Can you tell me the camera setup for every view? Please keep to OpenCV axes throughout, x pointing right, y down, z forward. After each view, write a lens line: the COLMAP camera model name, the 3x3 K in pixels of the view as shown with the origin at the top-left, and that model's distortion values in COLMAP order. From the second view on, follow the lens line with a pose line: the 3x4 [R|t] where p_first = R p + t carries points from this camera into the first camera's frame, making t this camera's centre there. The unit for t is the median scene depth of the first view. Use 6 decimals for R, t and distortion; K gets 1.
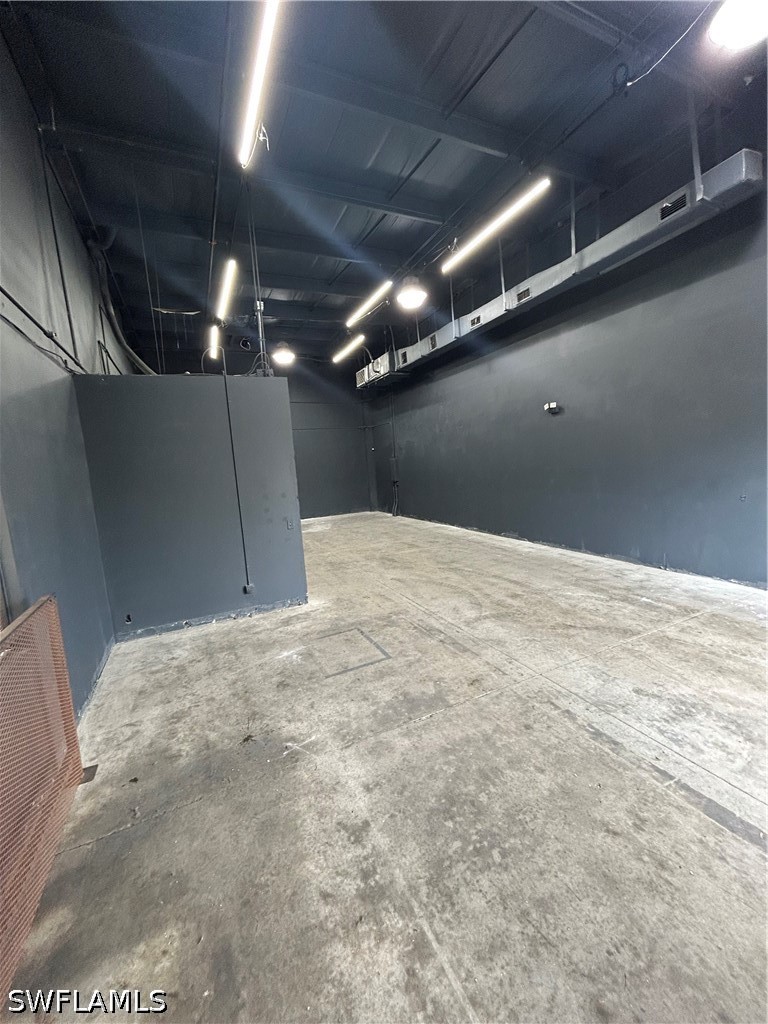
lens RADIAL K [[412.1, 0, 383.4], [0, 412.1, 509.3], [0, 0, 1]] dist [-0.001127, 0.000298]
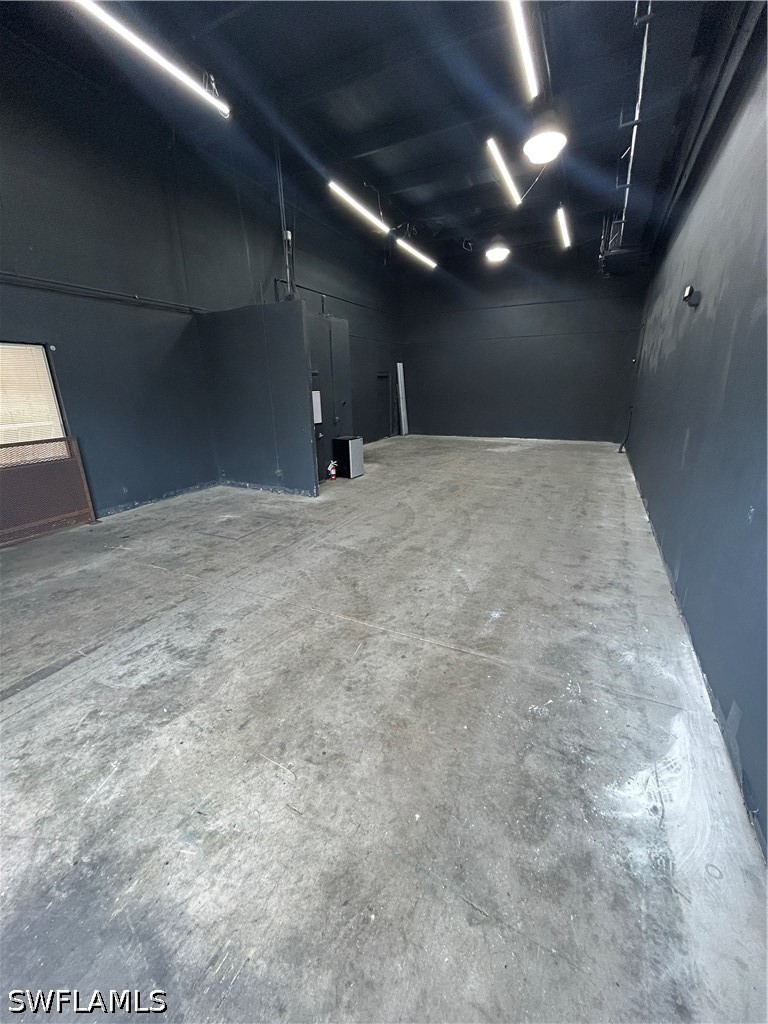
lens RADIAL K [[412.1, 0, 383.4], [0, 412.1, 509.3], [0, 0, 1]] dist [-0.001127, 0.000298]
pose [[0.615868, 0.284350, -0.734746, 1.058546], [-0.117698, 0.955338, 0.271064, -0.117288], [0.779008, -0.080461, 0.621830, 0.487449]]
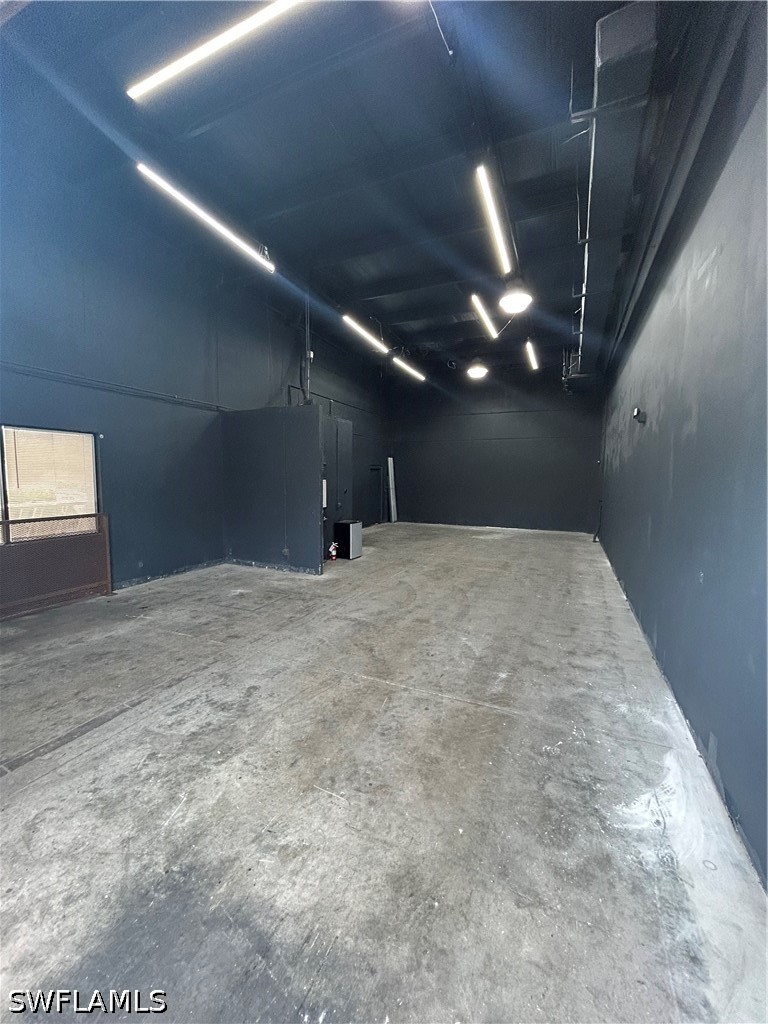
lens RADIAL K [[412.1, 0, 383.4], [0, 412.1, 509.3], [0, 0, 1]] dist [-0.001127, 0.000298]
pose [[0.648528, 0.136870, -0.748784, 1.110918], [-0.144514, 0.987949, 0.055422, -0.099500], [0.747346, 0.072267, 0.660493, 0.340990]]
